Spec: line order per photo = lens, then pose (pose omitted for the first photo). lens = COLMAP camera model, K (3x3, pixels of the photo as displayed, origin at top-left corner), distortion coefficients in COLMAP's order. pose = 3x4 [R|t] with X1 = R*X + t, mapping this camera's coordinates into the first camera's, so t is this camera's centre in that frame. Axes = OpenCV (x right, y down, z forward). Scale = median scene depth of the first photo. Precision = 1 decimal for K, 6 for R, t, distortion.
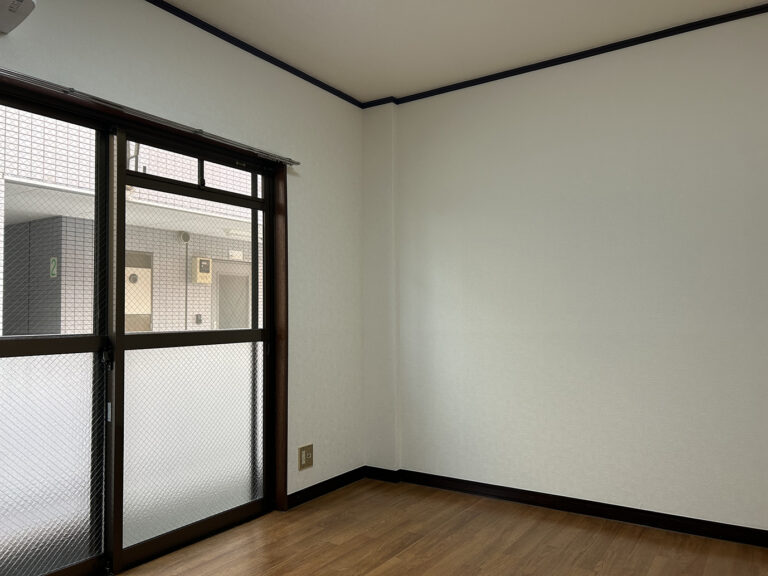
lens RADIAL K [[581.9, 0, 388.4], [0, 581.9, 288.2], [0, 0, 1]] dist [0.027600, -0.015915]
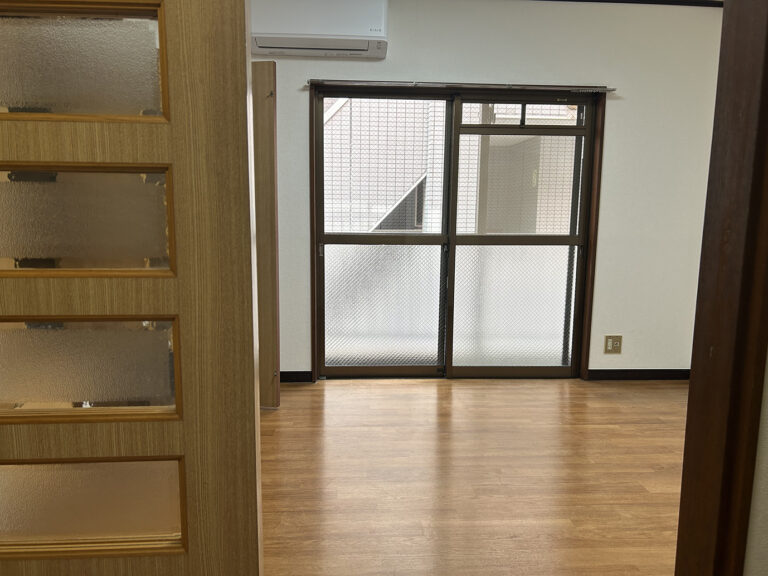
lens RADIAL K [[581.9, 0, 375.2], [0, 581.9, 291.4], [0, 0, 1]] dist [0.027600, -0.015915]
pose [[0.607329, 0.122481, -0.784952, 0.536810], [0.018417, 0.985608, 0.168040, -0.030638], [0.794237, -0.116512, 0.596333, -0.094919]]
